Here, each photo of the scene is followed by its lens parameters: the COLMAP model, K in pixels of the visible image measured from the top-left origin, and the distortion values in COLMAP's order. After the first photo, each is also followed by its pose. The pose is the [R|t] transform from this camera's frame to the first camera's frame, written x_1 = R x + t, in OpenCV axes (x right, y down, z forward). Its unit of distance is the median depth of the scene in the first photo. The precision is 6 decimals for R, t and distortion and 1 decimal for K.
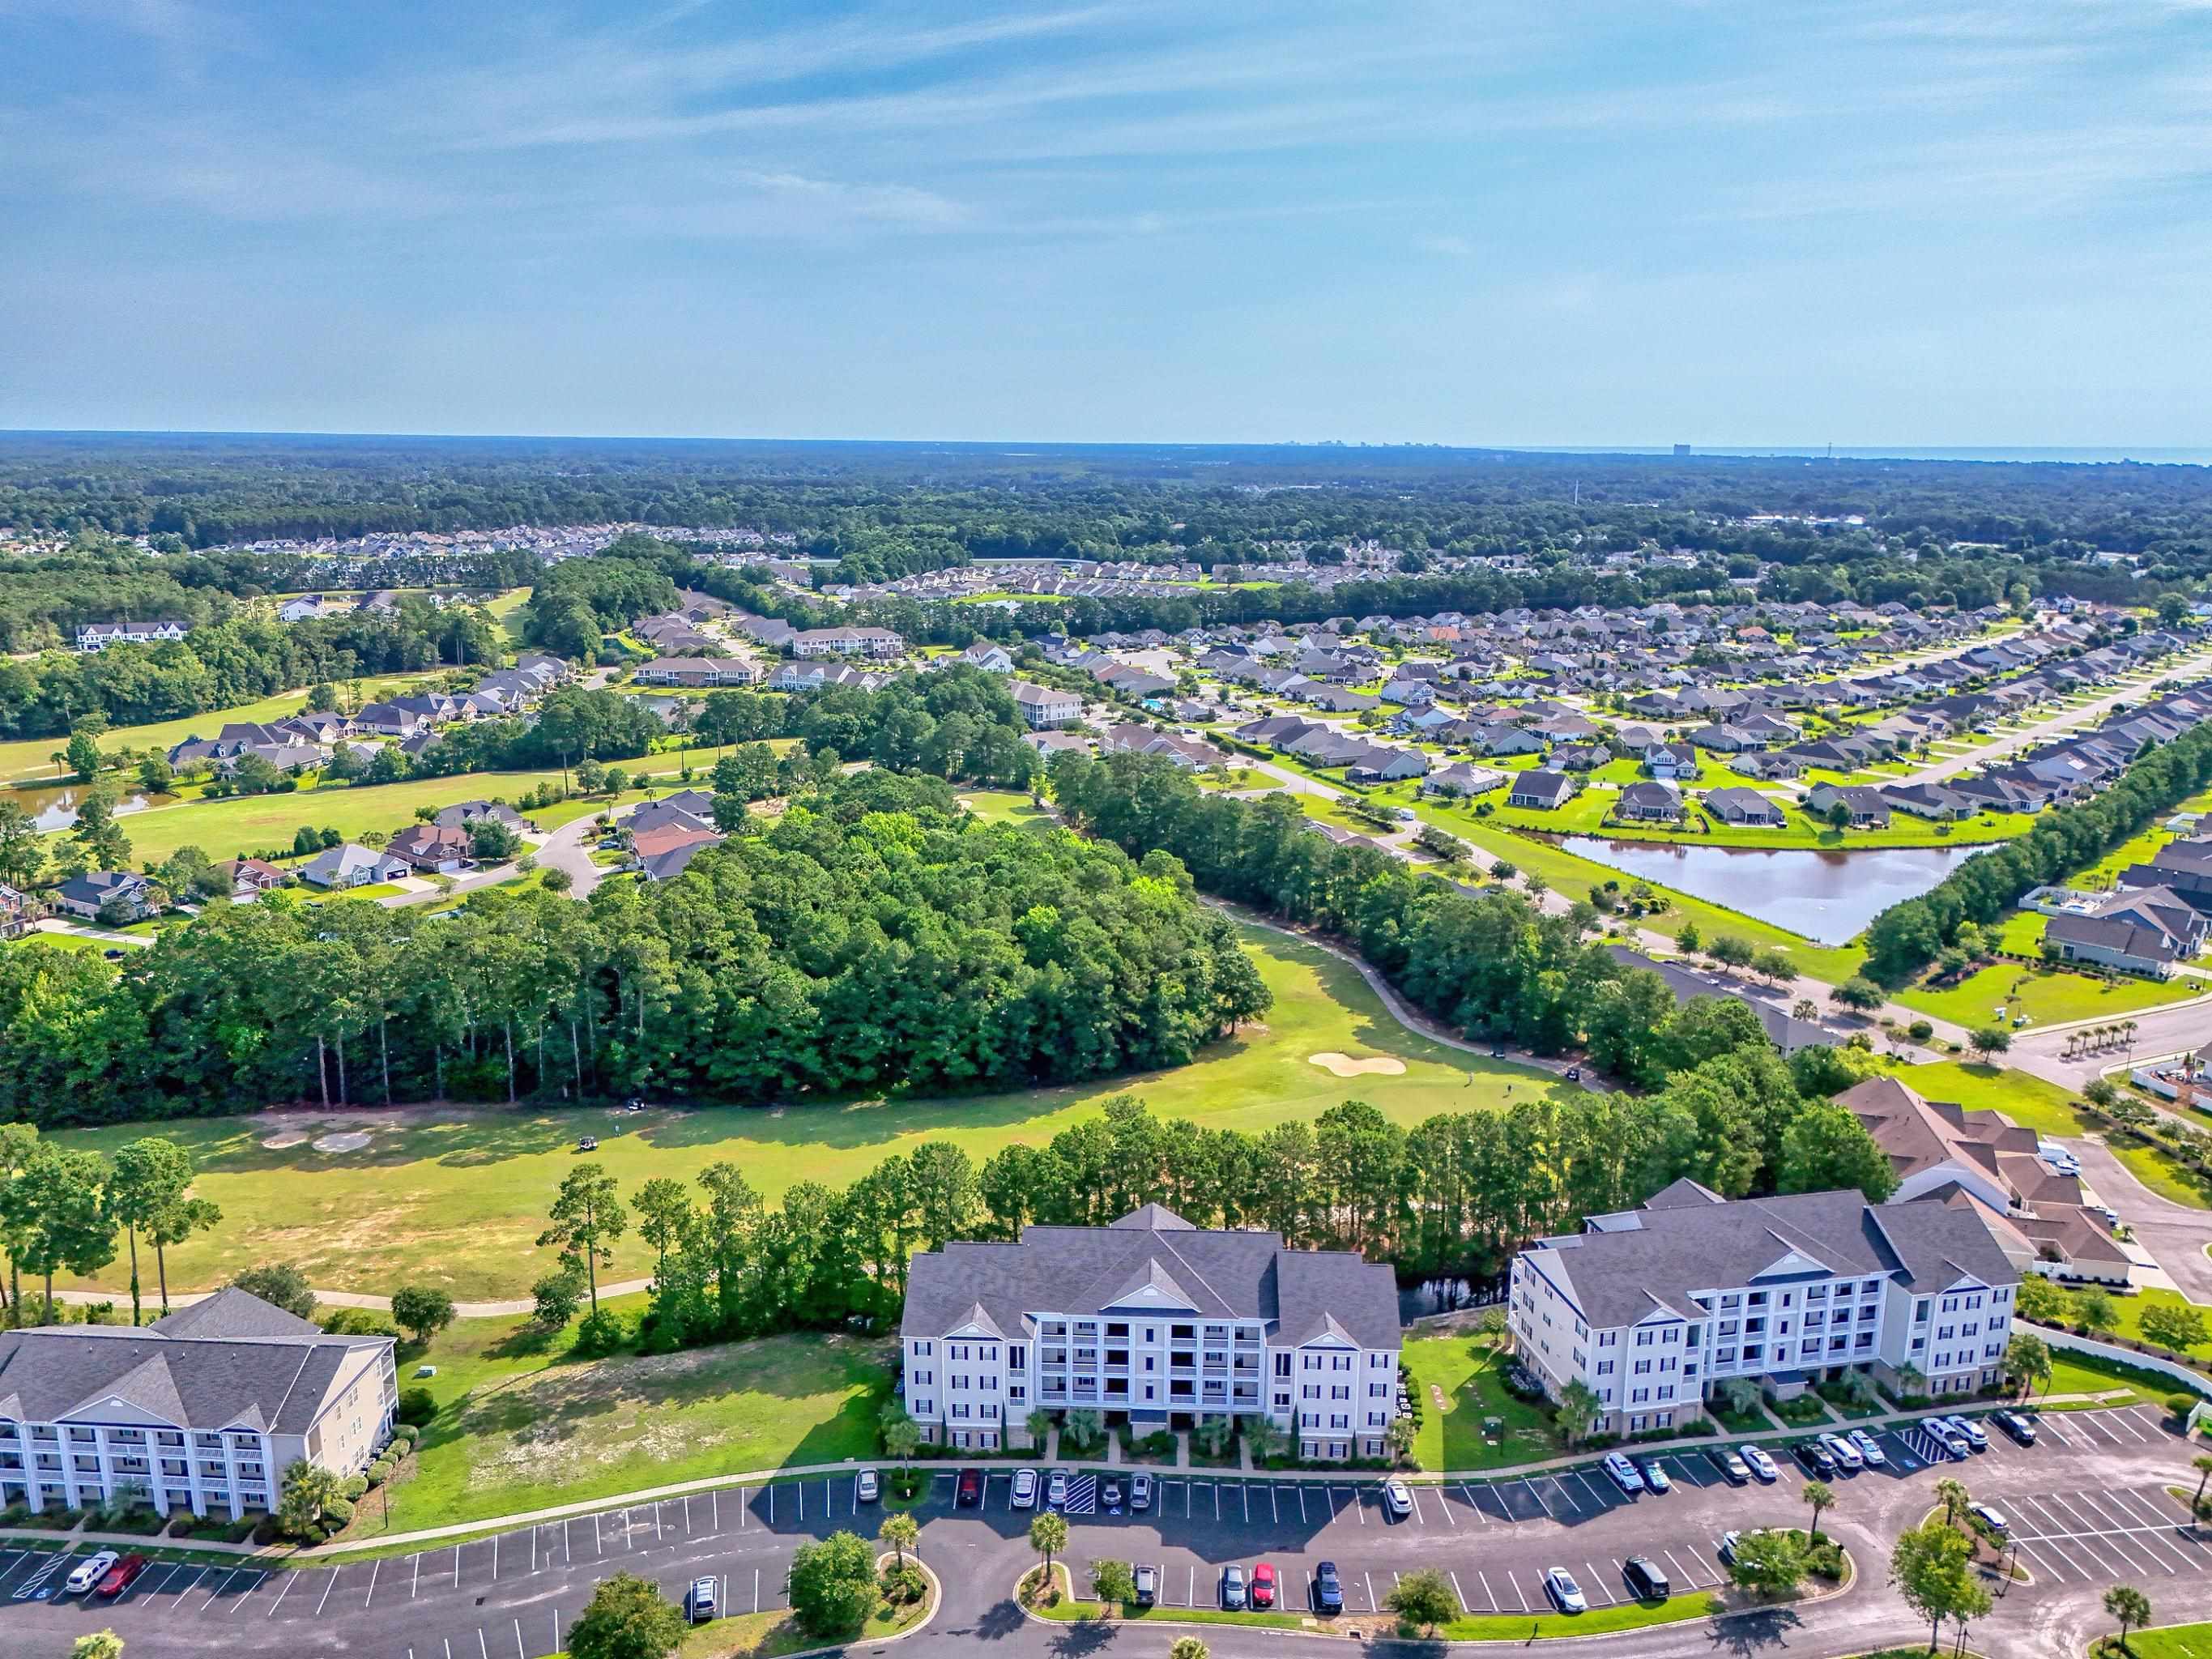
lens RADIAL K [[1627.3, 0, 1106.4], [0, 1627.3, 837.8], [0, 0, 1]] dist [0.080832, -0.070362]
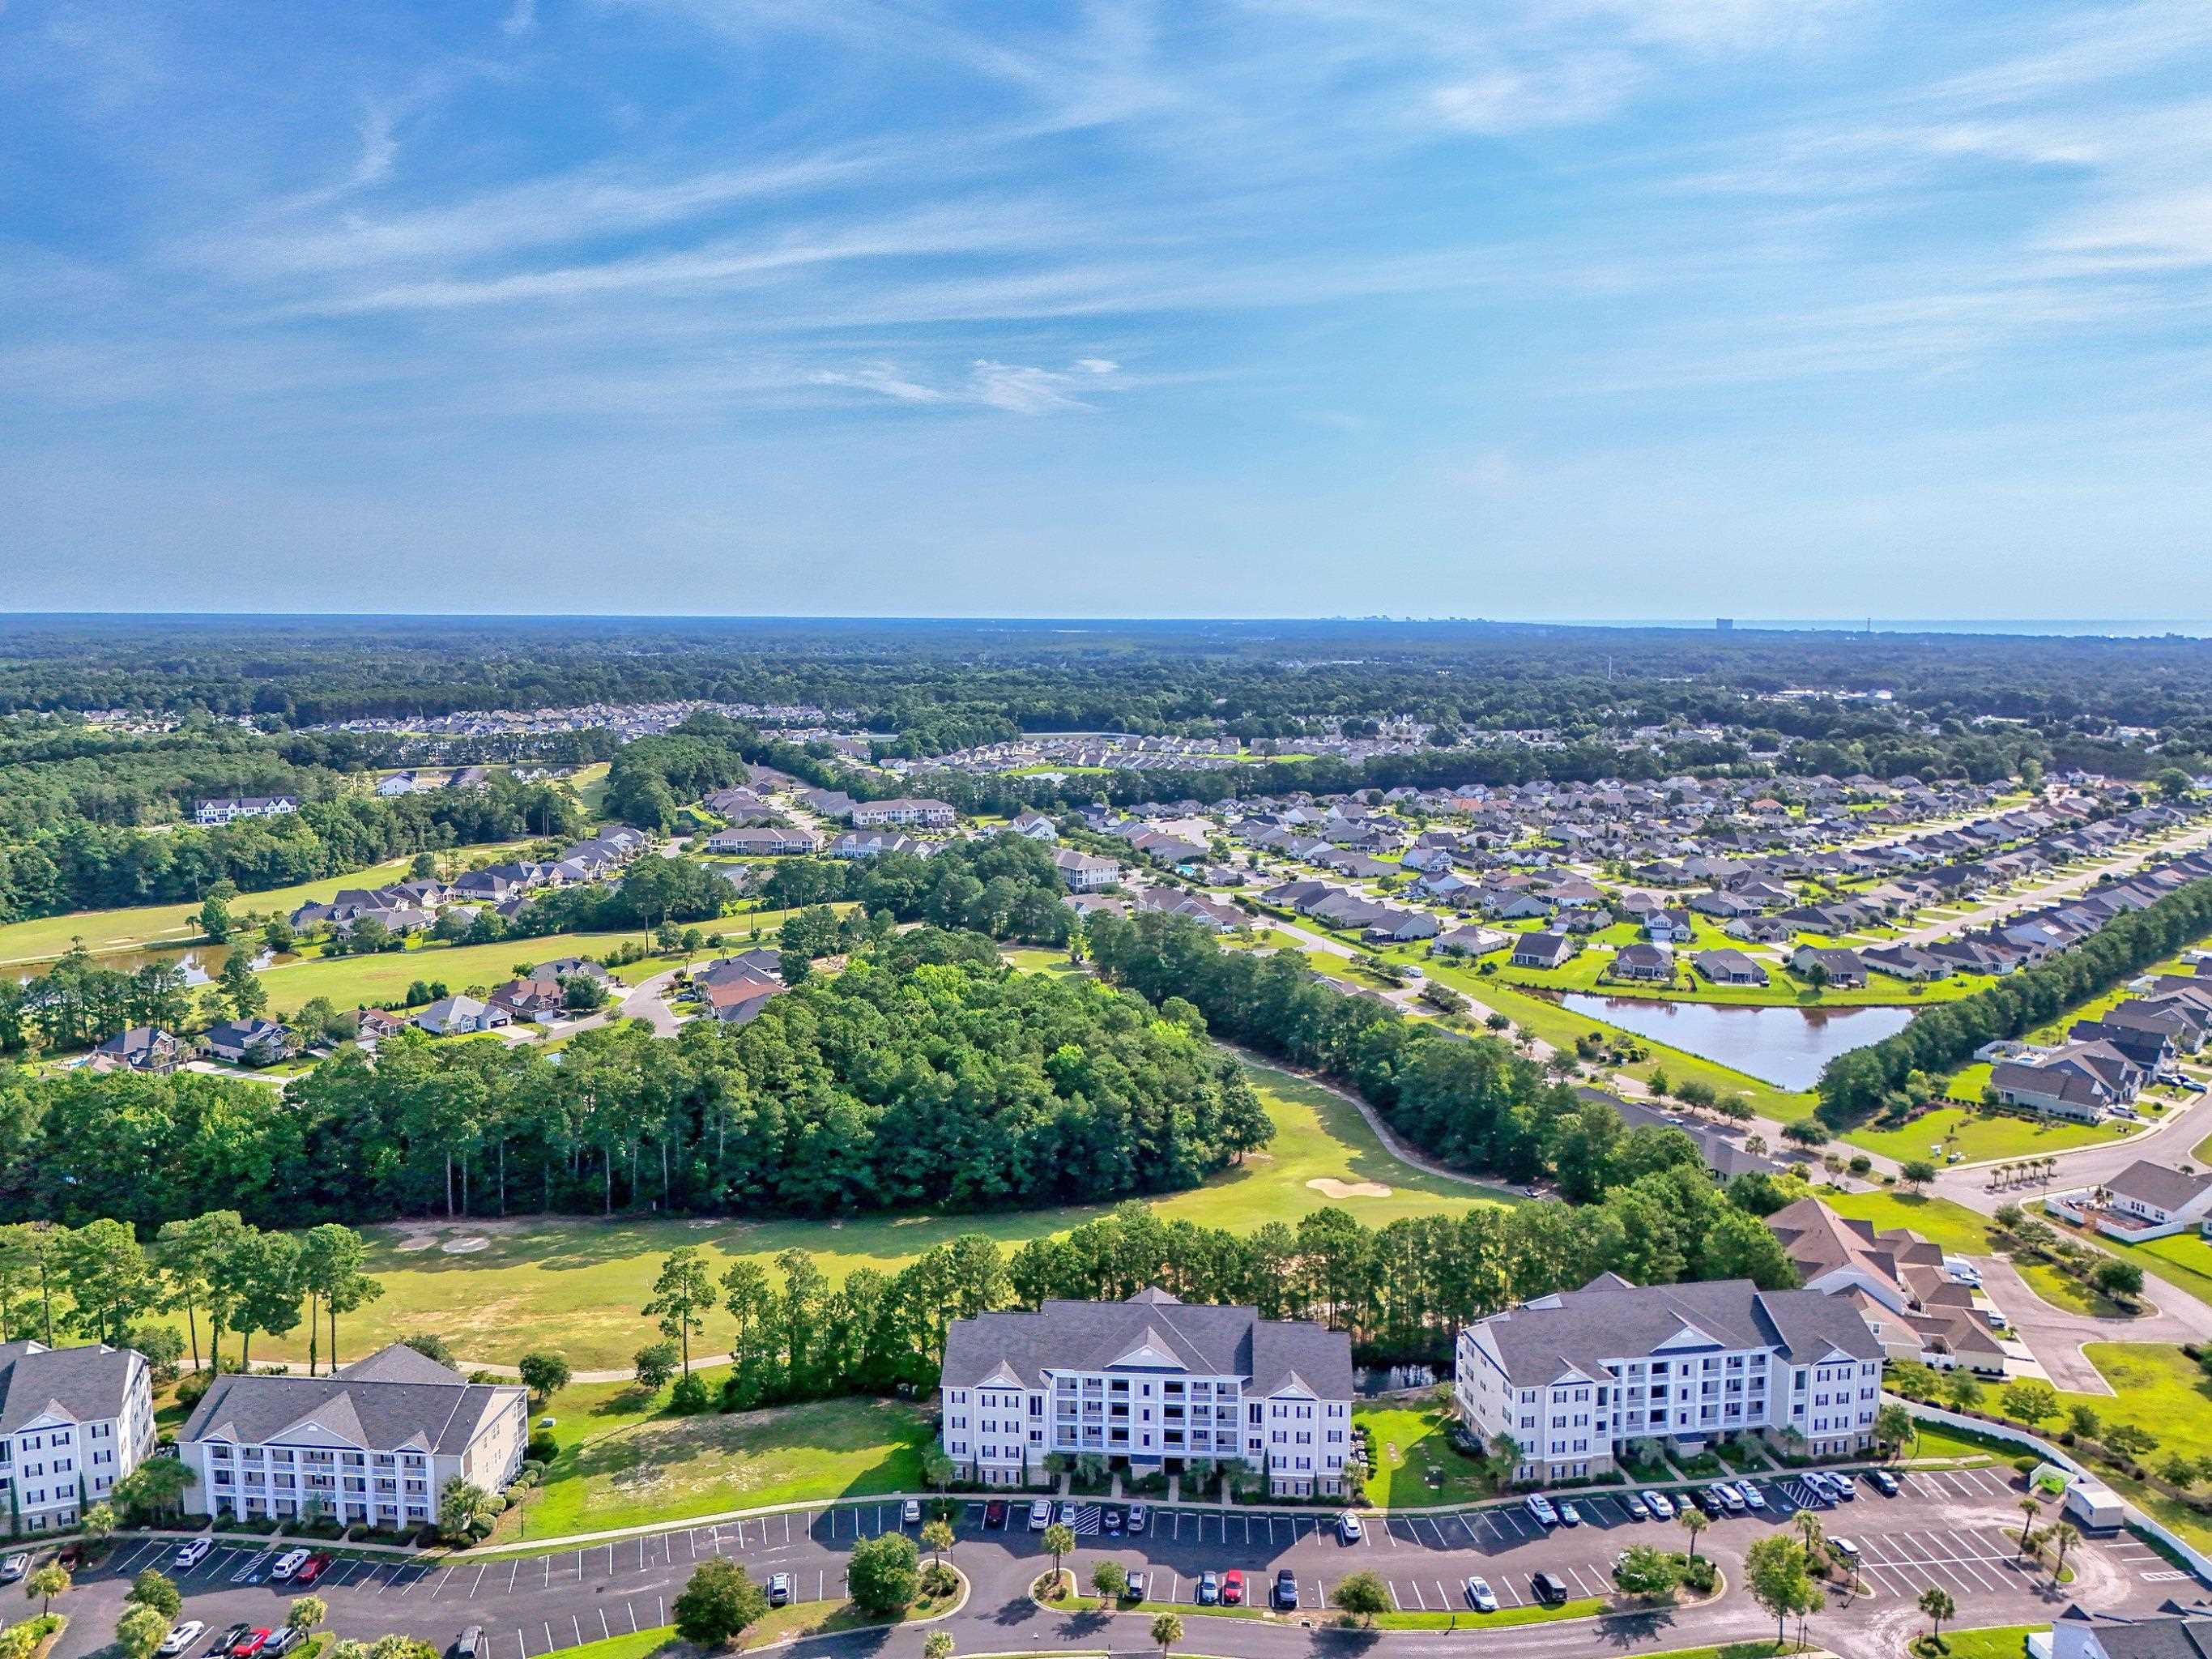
lens RADIAL K [[1627.3, 0, 1107.5], [0, 1627.3, 849.2], [0, 0, 1]] dist [0.080832, -0.070362]
pose [[0.999533, 0.000311, -0.030560, 0.034210], [-0.003233, 0.995414, -0.095609, 0.022722], [0.030390, 0.095663, 0.994950, -0.236380]]
